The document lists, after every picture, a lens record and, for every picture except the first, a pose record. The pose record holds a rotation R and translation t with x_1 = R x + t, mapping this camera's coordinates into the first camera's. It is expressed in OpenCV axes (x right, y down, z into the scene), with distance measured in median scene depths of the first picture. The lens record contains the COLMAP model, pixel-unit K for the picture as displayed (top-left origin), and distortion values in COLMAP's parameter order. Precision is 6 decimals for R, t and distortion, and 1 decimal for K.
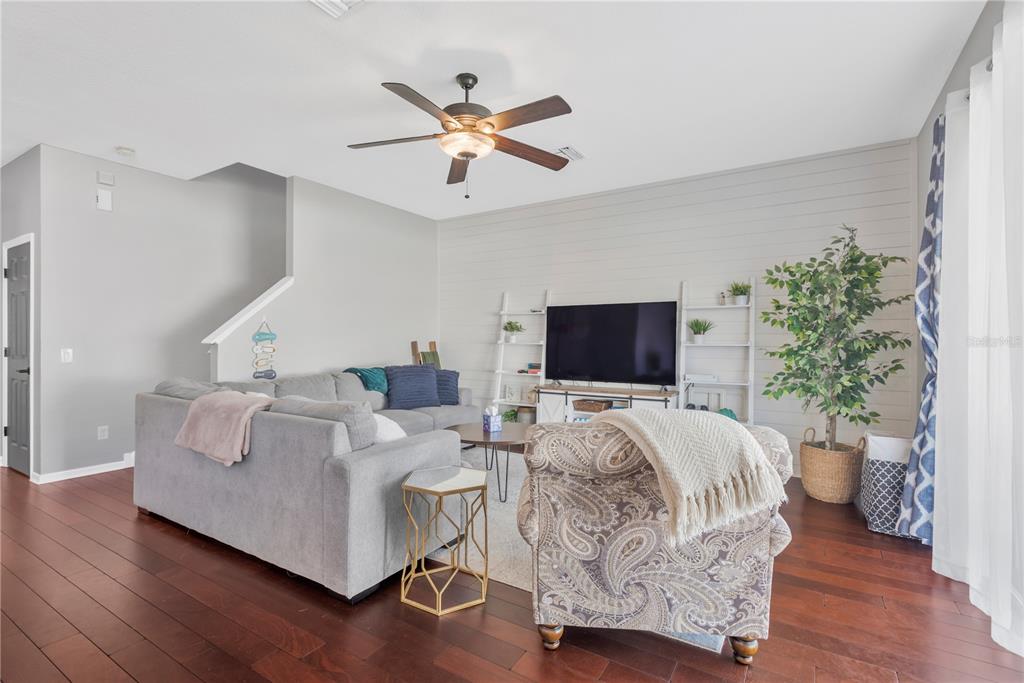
lens RADIAL K [[471.6, 0, 516.2], [0, 471.6, 341.6], [0, 0, 1]] dist [0.001813, 0.000296]
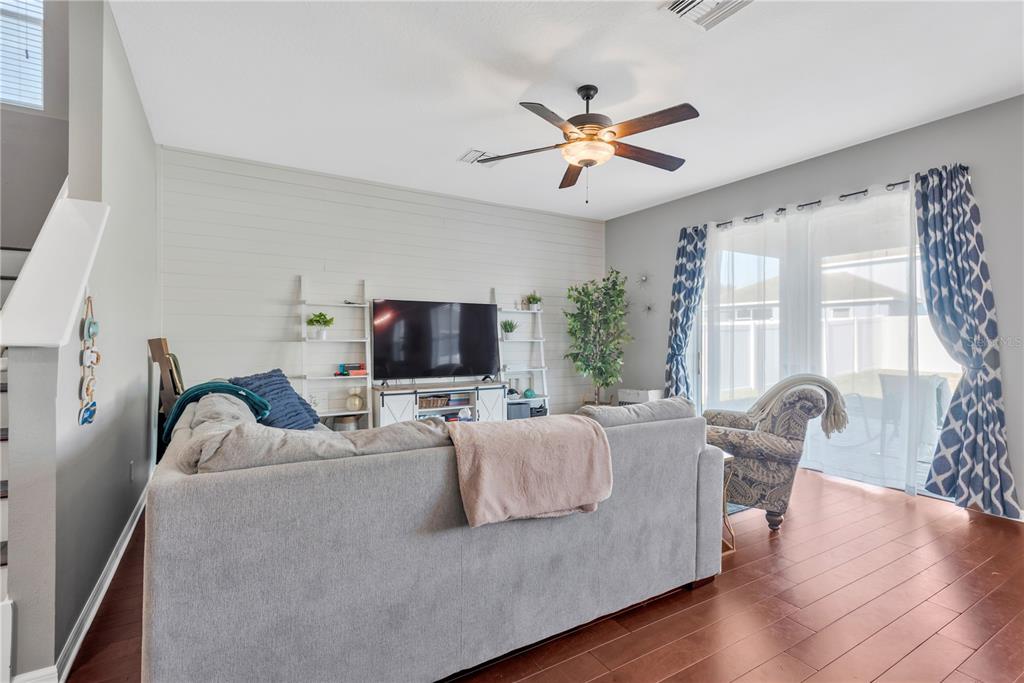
lens RADIAL K [[484.2, 0, 509.2], [0, 484.2, 339.8], [0, 0, 1]] dist [0.000271, -0.000151]
pose [[0.455564, -0.005415, 0.890186, -0.772077], [0.000216, 0.999982, 0.005973, -0.003240], [-0.890203, -0.002529, 0.455557, 0.425364]]
